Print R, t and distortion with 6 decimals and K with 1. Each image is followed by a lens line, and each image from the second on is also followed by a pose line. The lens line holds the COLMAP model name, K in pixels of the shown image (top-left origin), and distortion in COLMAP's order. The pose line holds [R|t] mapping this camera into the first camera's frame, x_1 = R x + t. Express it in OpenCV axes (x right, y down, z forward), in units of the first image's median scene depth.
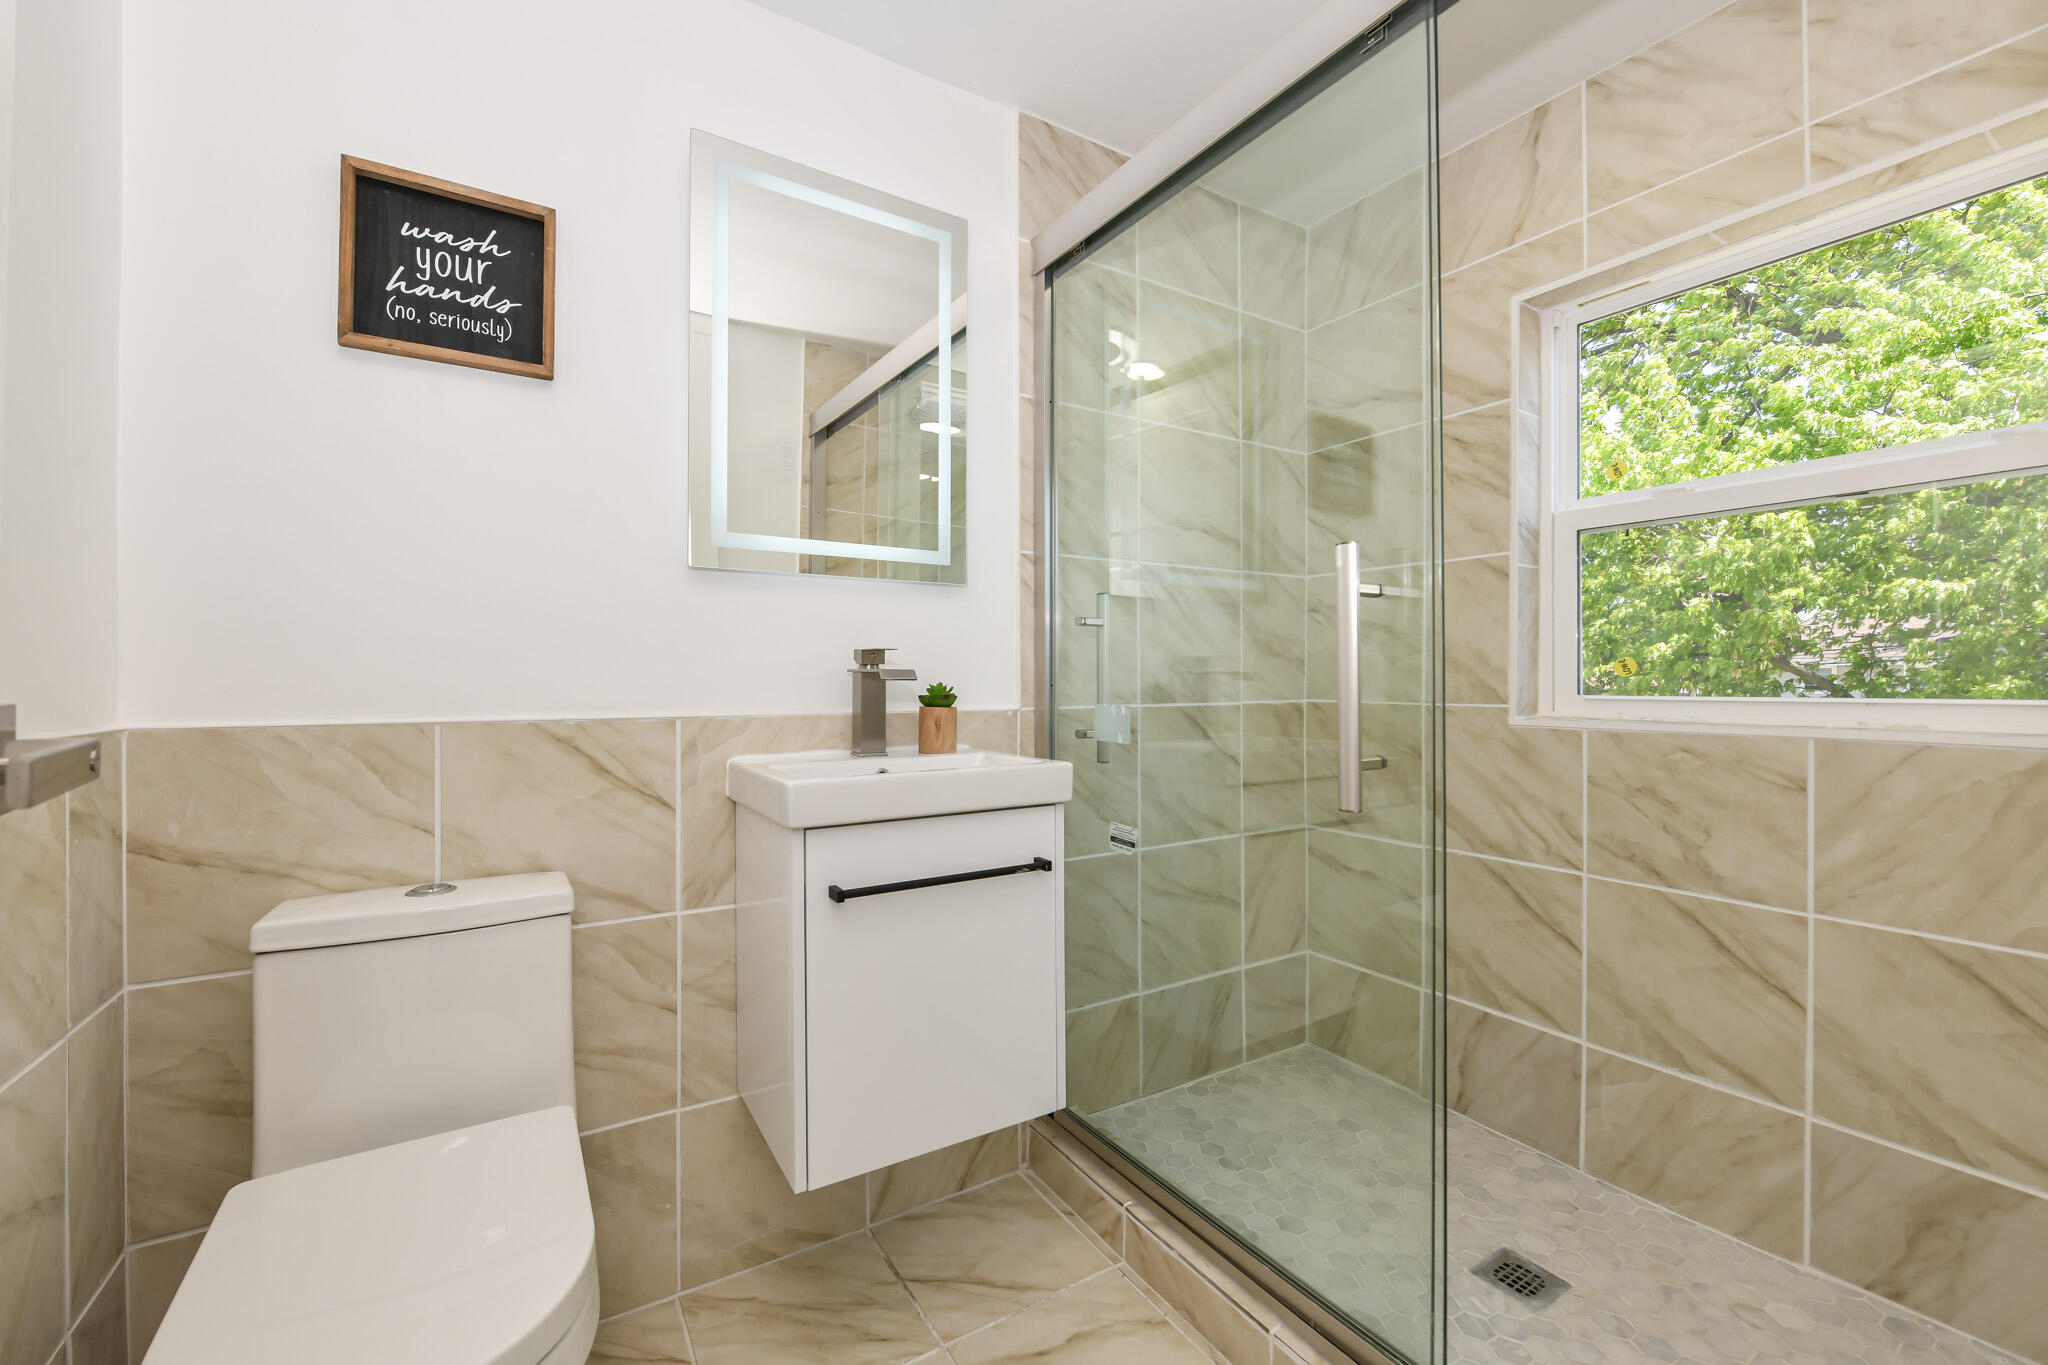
lens RADIAL K [[812.5, 0, 1023.6], [0, 812.5, 680.1], [0, 0, 1]] dist [-0.008995, 0.000140]
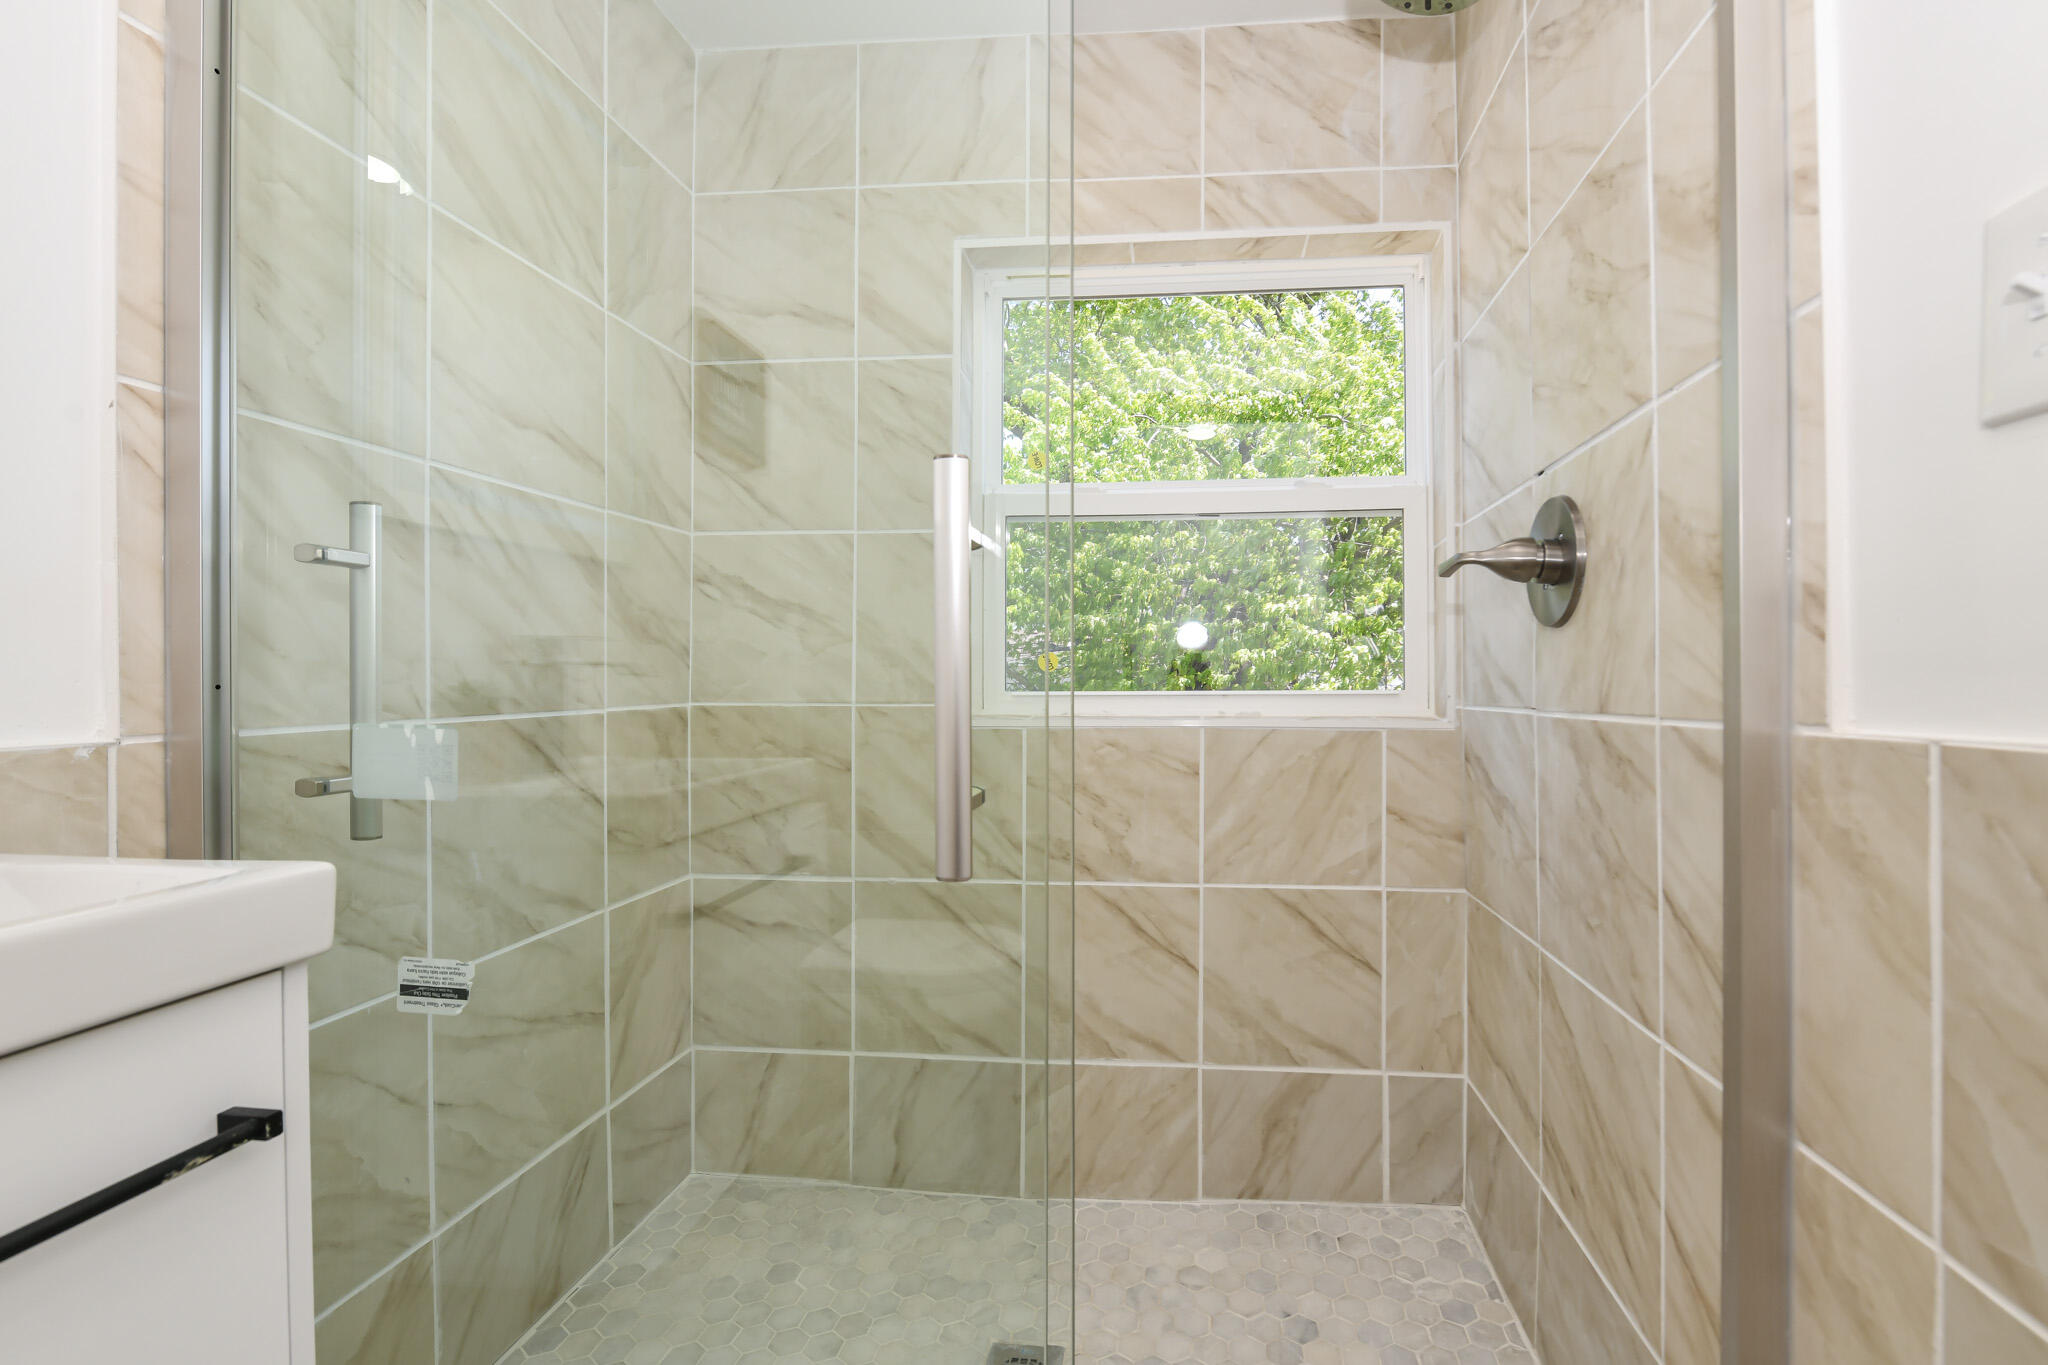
lens RADIAL K [[812.5, 0, 1023.6], [0, 812.5, 680.1], [0, 0, 1]] dist [-0.008995, 0.000140]
pose [[0.618471, -0.003930, 0.785798, -0.043749], [0.001649, 0.999992, 0.003703, 0.001752], [-0.785806, -0.000995, 0.618473, 0.370011]]
